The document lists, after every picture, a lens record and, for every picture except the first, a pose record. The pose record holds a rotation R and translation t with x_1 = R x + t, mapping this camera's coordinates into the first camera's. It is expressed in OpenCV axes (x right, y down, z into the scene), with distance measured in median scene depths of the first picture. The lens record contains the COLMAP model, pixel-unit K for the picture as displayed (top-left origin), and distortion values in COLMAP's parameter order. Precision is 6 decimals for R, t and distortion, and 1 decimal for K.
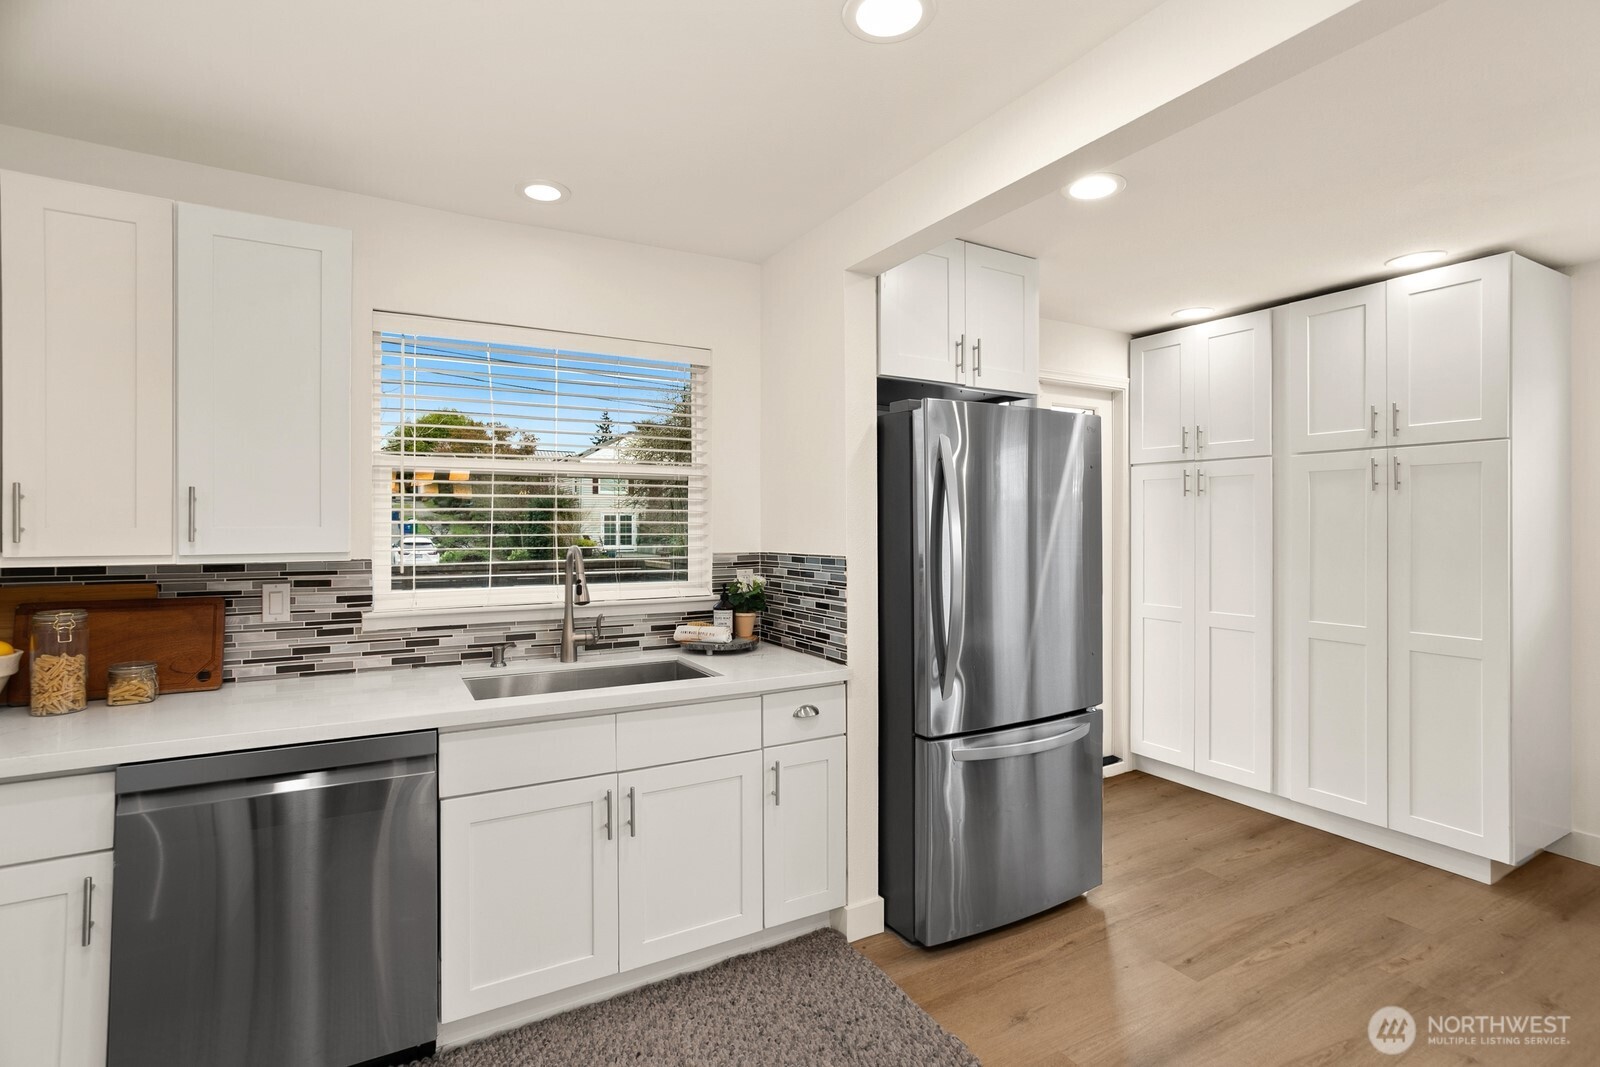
lens RADIAL K [[772.2, 0, 800.1], [0, 772.2, 526.3], [0, 0, 1]] dist [-0.021124, 0.013541]
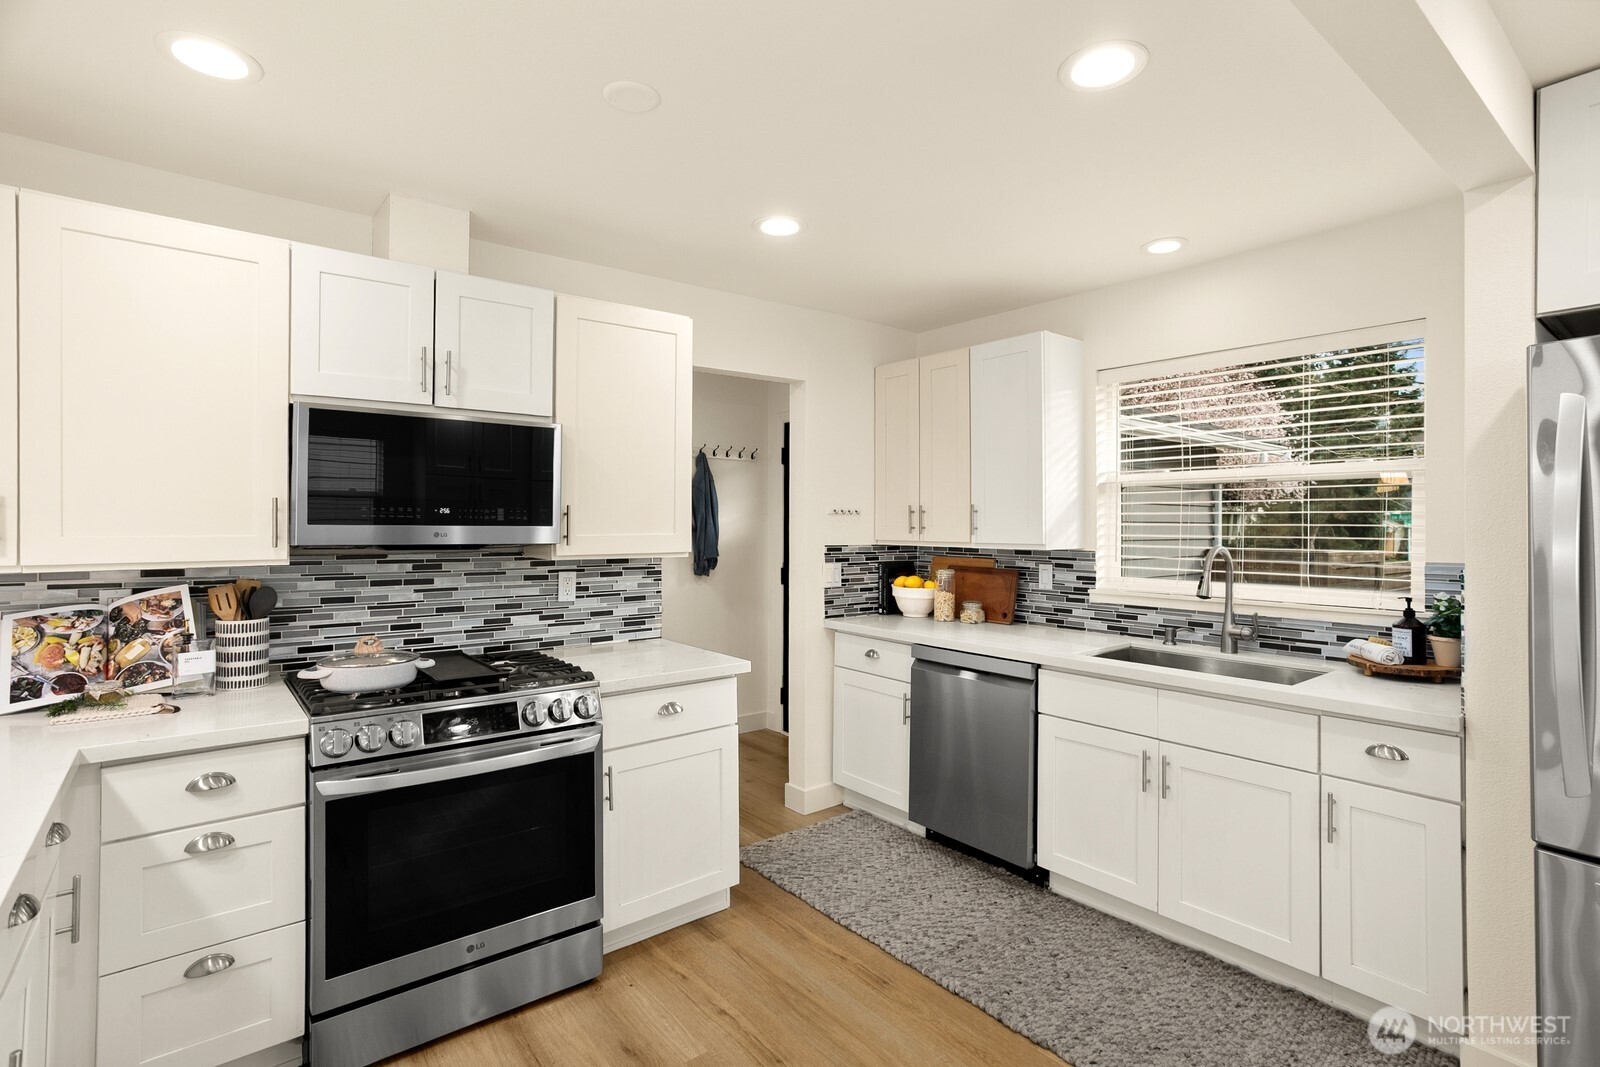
lens RADIAL K [[772.2, 0, 803.1], [0, 772.2, 519.4], [0, 0, 1]] dist [-0.021124, 0.013541]
pose [[0.158012, -0.006769, -0.987414, 0.752658], [-0.005038, 0.999958, -0.007661, -0.001737], [0.987424, 0.006186, 0.157971, 0.257793]]
